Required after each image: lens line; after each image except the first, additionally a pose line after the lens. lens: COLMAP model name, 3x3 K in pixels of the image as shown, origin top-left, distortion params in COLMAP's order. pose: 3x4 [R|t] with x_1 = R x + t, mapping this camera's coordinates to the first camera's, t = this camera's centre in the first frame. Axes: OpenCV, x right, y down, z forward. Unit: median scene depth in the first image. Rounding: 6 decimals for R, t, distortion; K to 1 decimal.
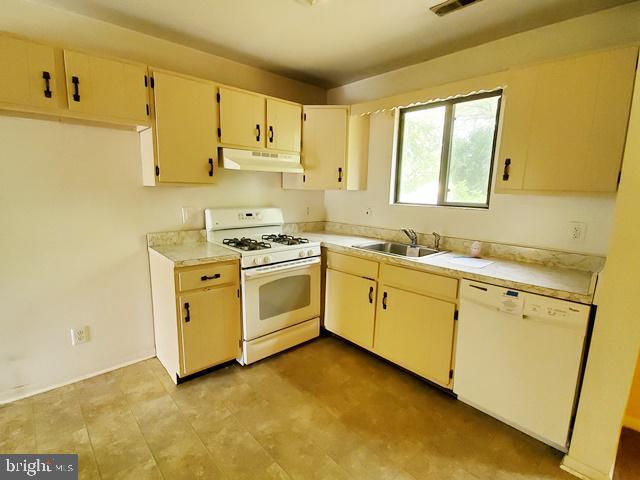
lens RADIAL K [[321.8, 0, 308.7], [0, 321.8, 243.5], [0, 0, 1]] dist [0.012412, -0.002486]
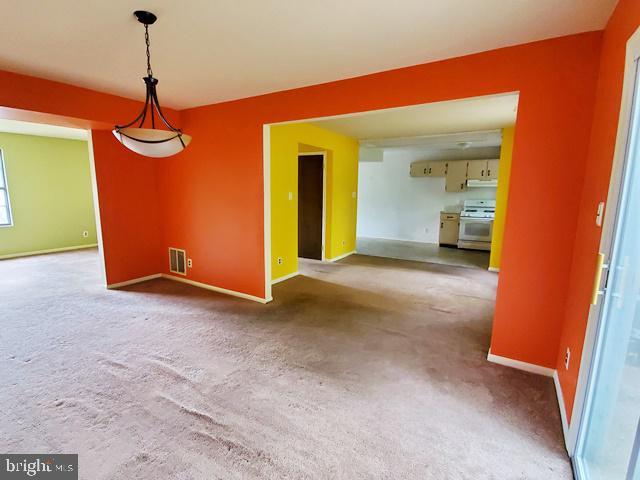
lens RADIAL K [[321.8, 0, 314.6], [0, 321.8, 243.0], [0, 0, 1]] dist [0.012412, -0.002486]
pose [[0.272147, 0.139013, -0.952161, 2.612791], [-0.170269, 0.980852, 0.094536, 0.289745], [0.947072, 0.136396, 0.290605, -1.356790]]
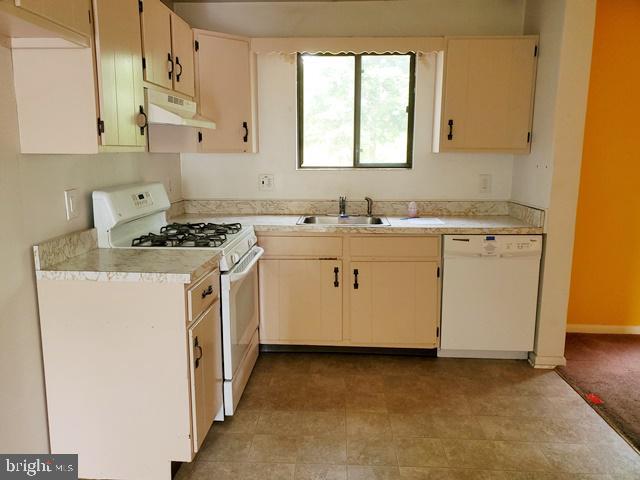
lens RADIAL K [[506.6, 0, 321.2], [0, 506.6, 234.4], [0, 0, 1]] dist [0.030459, -0.019465]
pose [[0.697913, -0.137795, 0.702801, -0.802129], [0.136271, 0.988939, 0.058574, -0.035950], [-0.703098, 0.054892, 0.708971, 0.102620]]
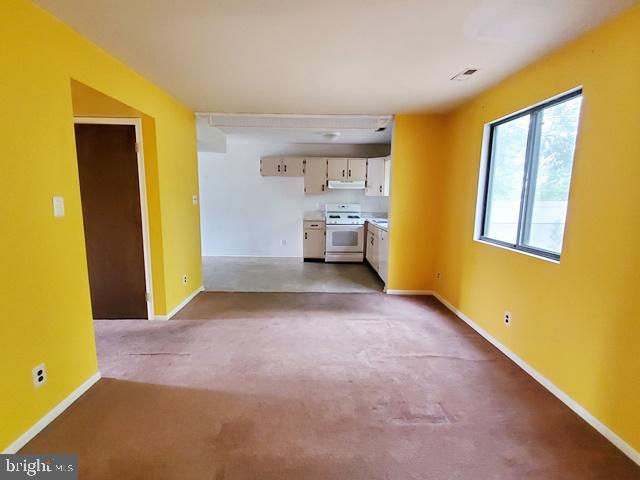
lens RADIAL K [[321.8, 0, 318.0], [0, 321.8, 242.3], [0, 0, 1]] dist [0.012412, -0.002486]
pose [[0.747379, 0.087013, -0.658675, 1.593043], [-0.110386, 0.993870, 0.006042, 0.224776], [0.655163, 0.068193, 0.752403, -1.122040]]
